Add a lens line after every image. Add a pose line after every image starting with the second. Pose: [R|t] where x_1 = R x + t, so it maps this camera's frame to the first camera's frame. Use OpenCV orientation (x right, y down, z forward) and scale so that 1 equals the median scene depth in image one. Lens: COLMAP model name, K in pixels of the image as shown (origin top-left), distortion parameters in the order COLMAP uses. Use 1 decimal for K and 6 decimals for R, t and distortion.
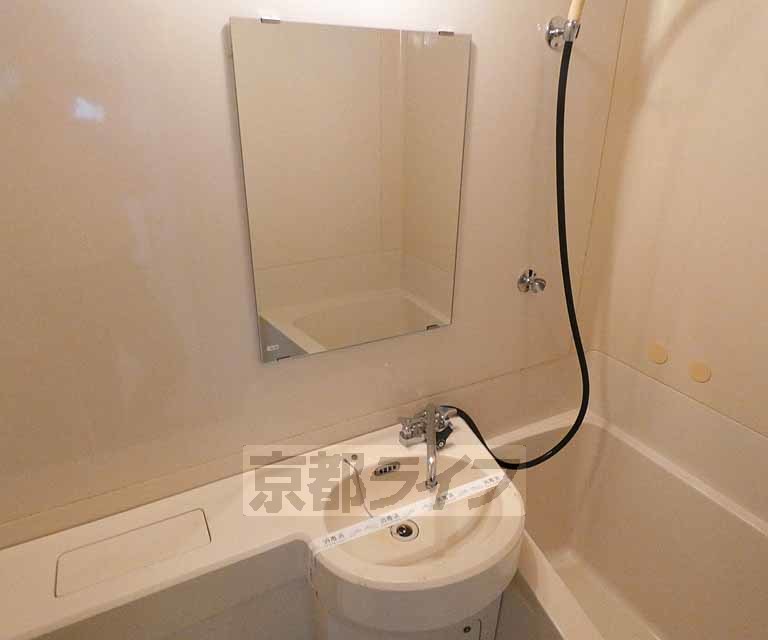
lens RADIAL K [[510.0, 0, 380.0], [0, 510.0, 321.6], [0, 0, 1]] dist [0.010336, -0.000105]
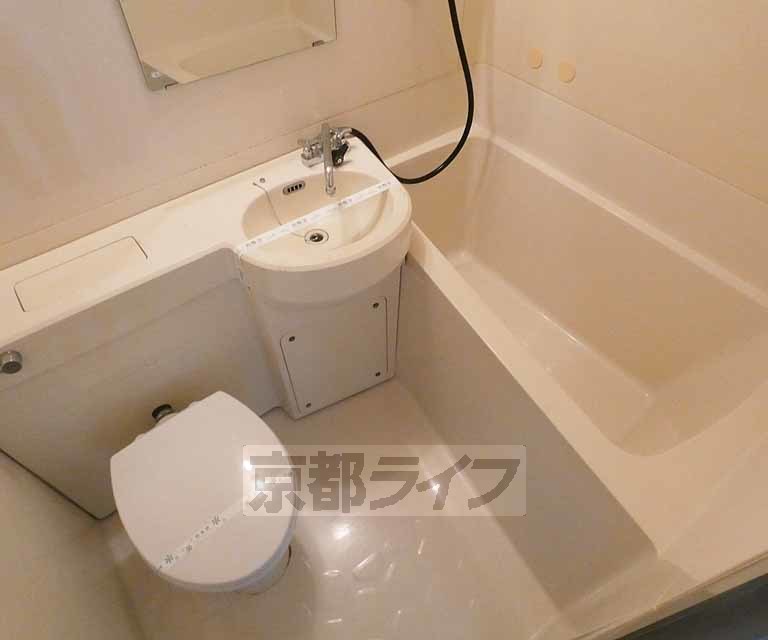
lens RADIAL K [[510.0, 0, 389.5], [0, 510.0, 315.3], [0, 0, 1]] dist [0.010336, -0.000105]
pose [[0.982395, -0.144607, 0.118276, 0.046368], [0.081088, 0.900431, 0.427375, 0.075873], [-0.168301, -0.410260, 0.896304, -0.160063]]
